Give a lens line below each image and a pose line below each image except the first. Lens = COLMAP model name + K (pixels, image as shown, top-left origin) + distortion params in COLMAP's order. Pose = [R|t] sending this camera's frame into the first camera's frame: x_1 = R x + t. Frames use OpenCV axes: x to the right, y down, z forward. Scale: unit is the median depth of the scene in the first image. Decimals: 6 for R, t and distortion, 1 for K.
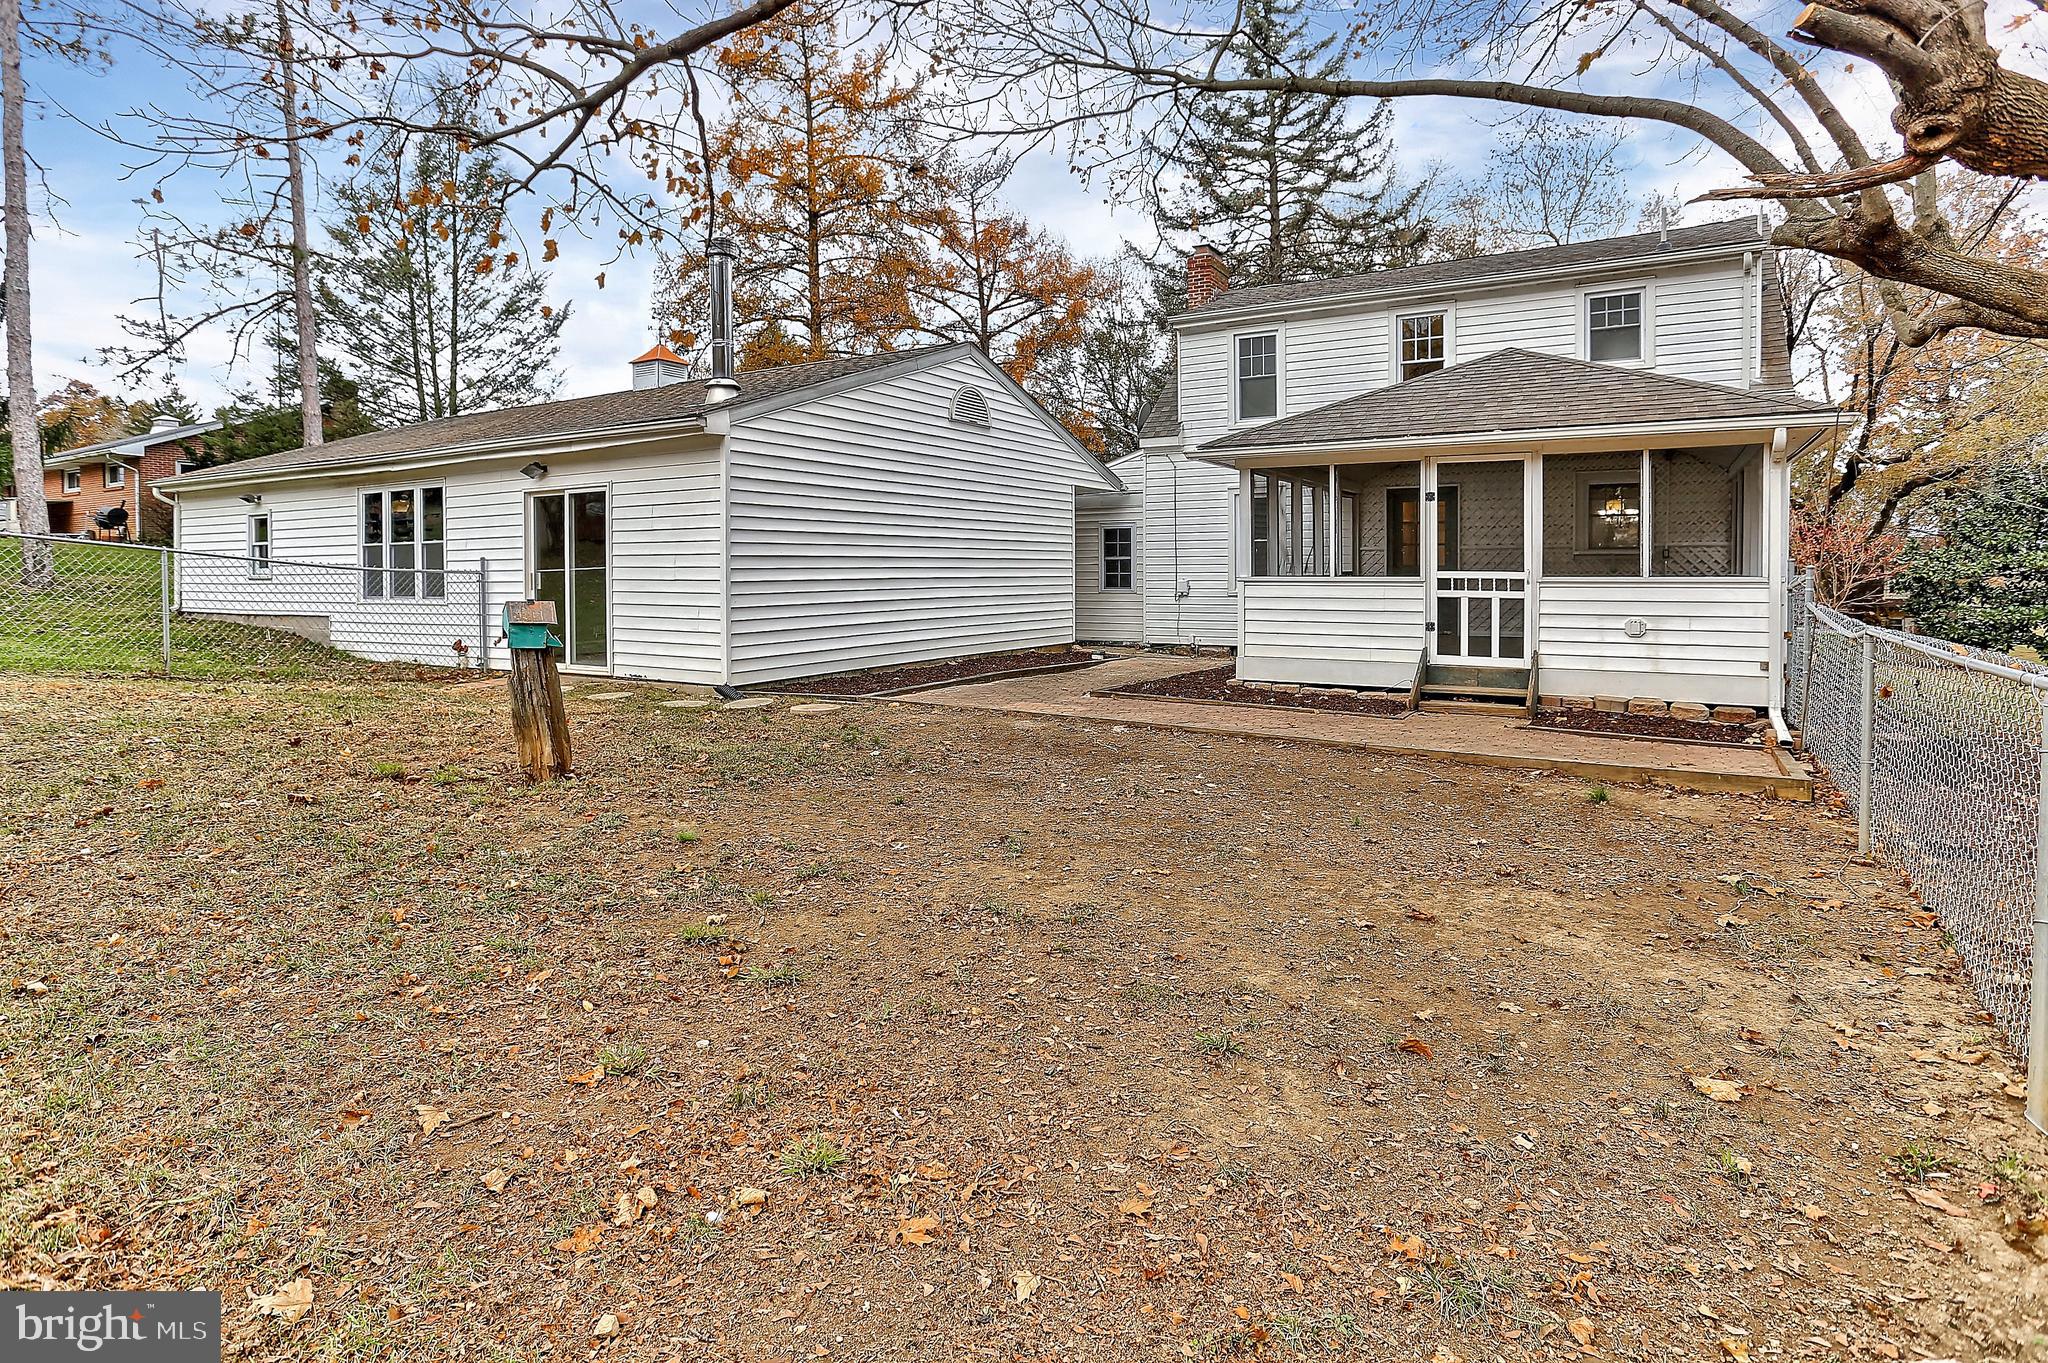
lens RADIAL K [[1075.8, 0, 1032.6], [0, 1075.8, 643.3], [0, 0, 1]] dist [-0.058774, 0.036833]
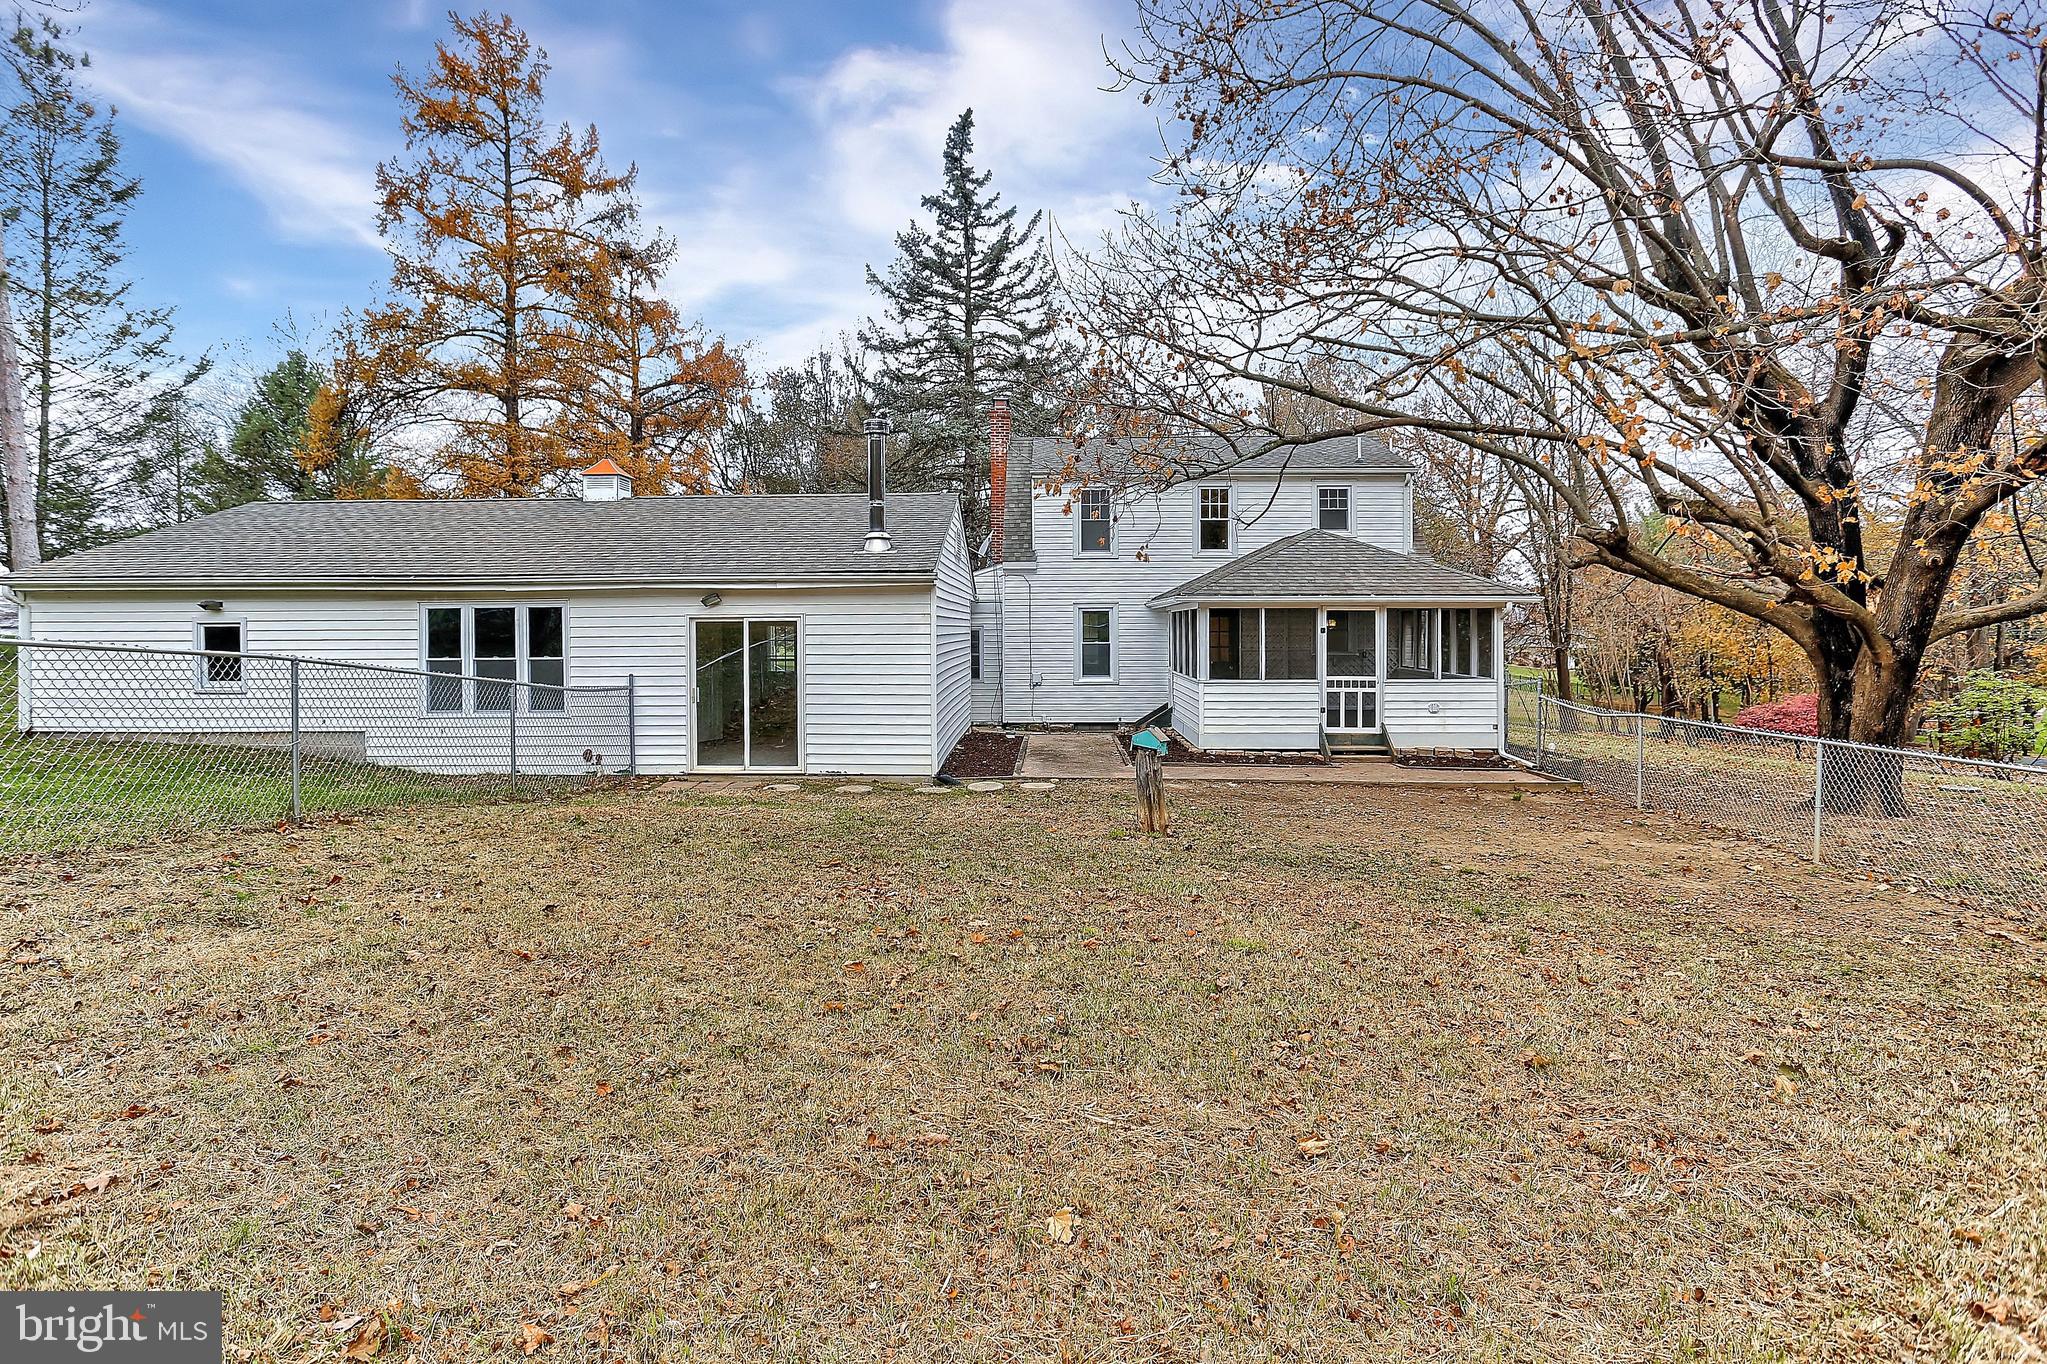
lens RADIAL K [[1164.4, 0, 1023.5], [0, 1164.4, 682.0], [0, 0, 1]] dist [-0.047190, 0.000139]
pose [[0.861143, -0.022729, 0.507855, -0.927149], [0.032719, 0.999407, -0.010752, -0.054817], [-0.507310, 0.025876, 0.861375, -0.297963]]
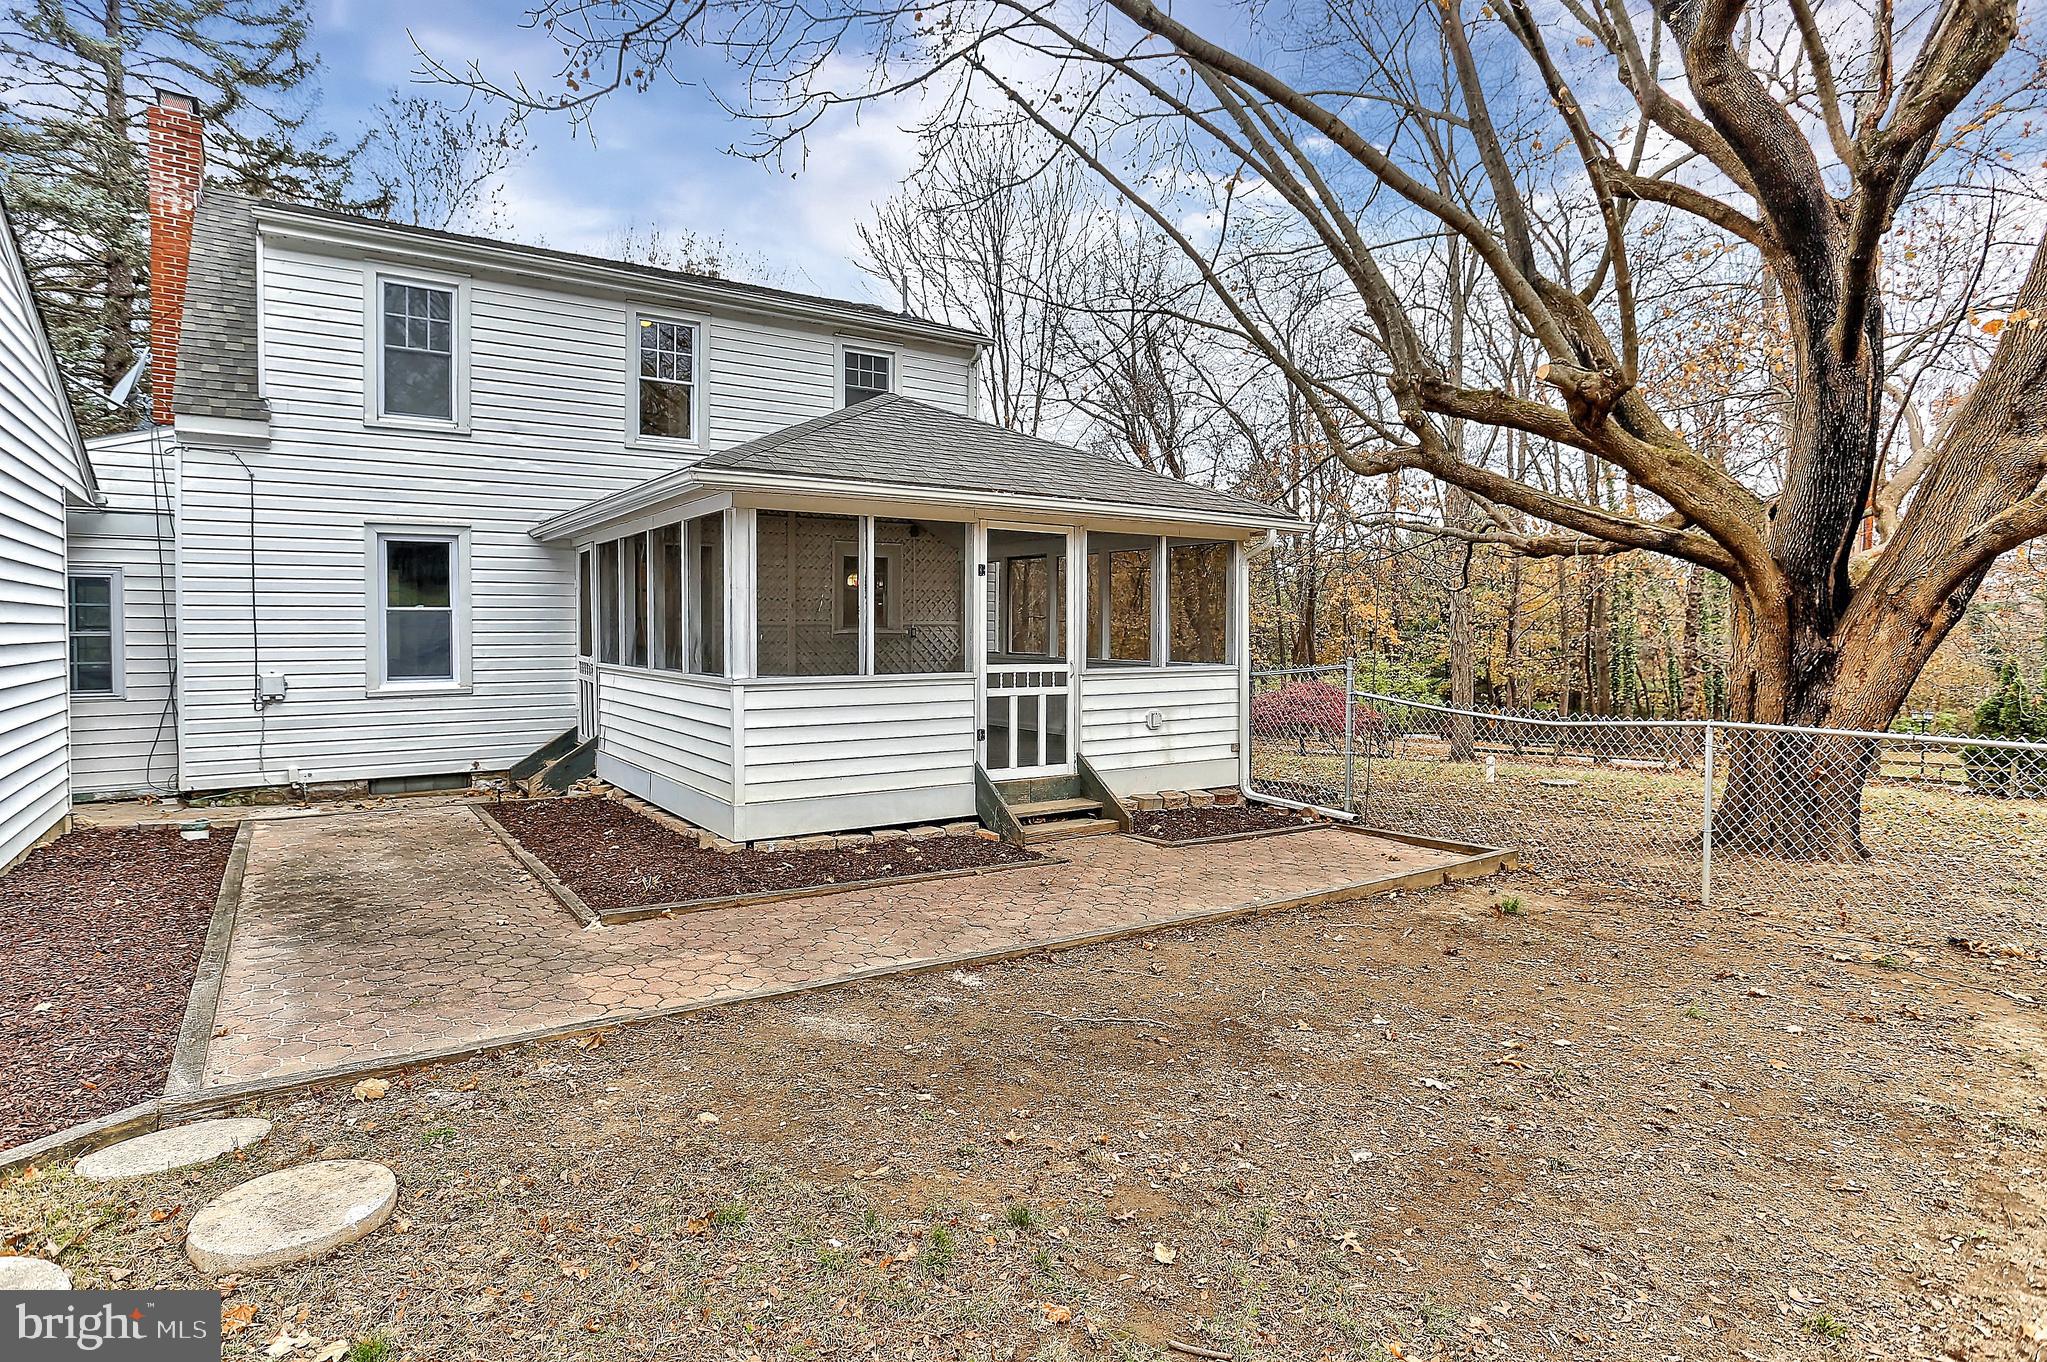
lens RADIAL K [[1075.3, 0, 1032.1], [0, 1075.3, 642.8], [0, 0, 1]] dist [-0.058774, 0.036833]
pose [[0.399228, -0.006406, 0.916829, -0.340641], [0.059213, 0.998068, -0.018811, -0.066737], [-0.914937, 0.061798, 0.398836, 0.649951]]
